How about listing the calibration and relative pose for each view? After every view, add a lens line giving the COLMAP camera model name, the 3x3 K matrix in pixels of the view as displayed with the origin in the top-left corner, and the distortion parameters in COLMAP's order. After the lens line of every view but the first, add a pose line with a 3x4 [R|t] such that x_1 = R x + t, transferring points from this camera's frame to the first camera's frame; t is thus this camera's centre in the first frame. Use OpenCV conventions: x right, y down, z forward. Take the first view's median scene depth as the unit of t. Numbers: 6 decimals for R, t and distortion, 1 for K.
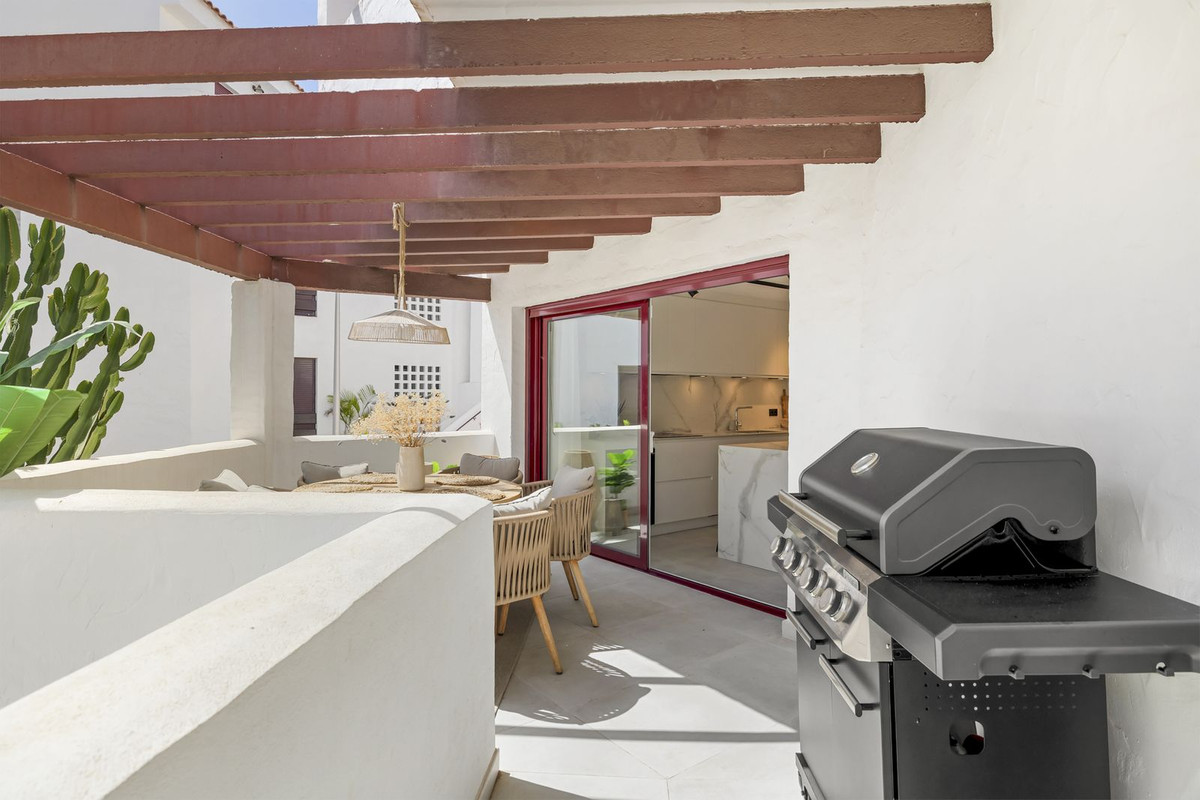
lens RADIAL K [[680.9, 0, 602.8], [0, 680.9, 397.4], [0, 0, 1]] dist [0.005243, -0.001664]
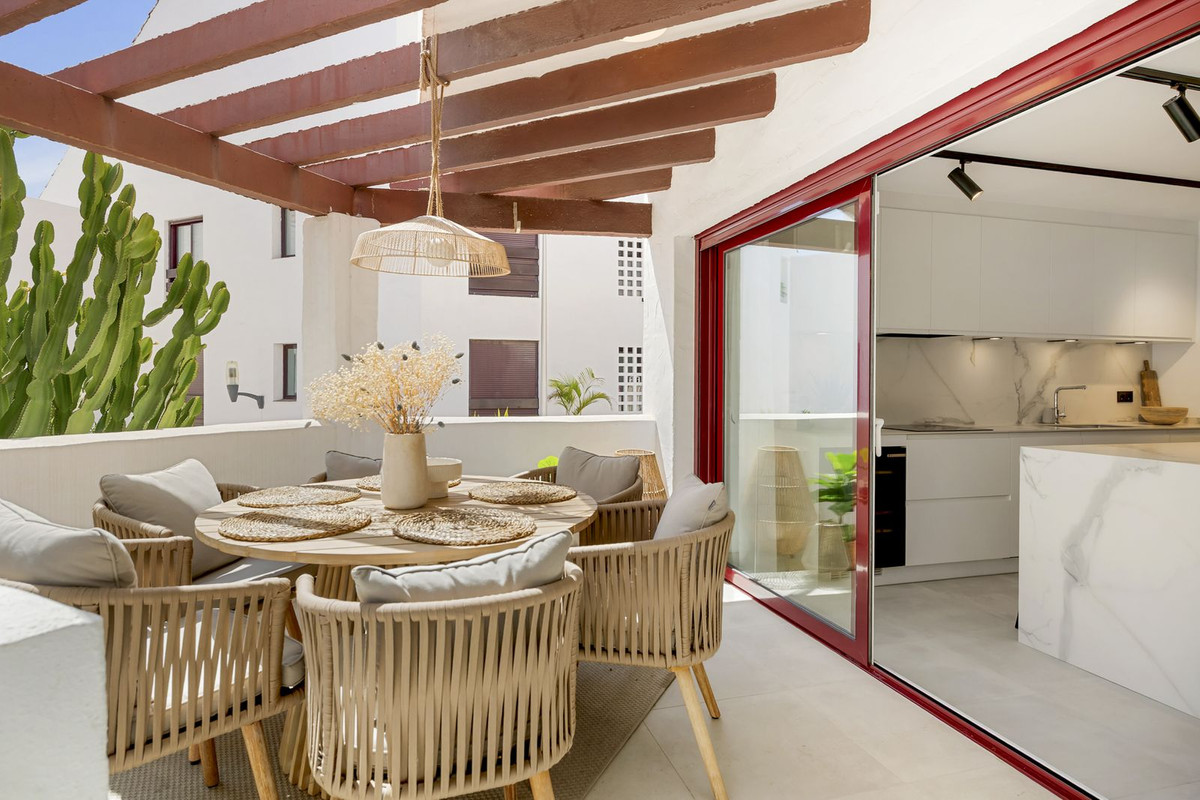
lens RADIAL K [[680.9, 0, 594.6], [0, 680.9, 394.4], [0, 0, 1]] dist [0.005243, -0.001664]
pose [[0.921541, 0.003612, -0.388263, 0.061439], [0.000126, 0.999954, 0.009602, 0.020555], [0.388280, -0.008897, 0.921499, 0.325475]]
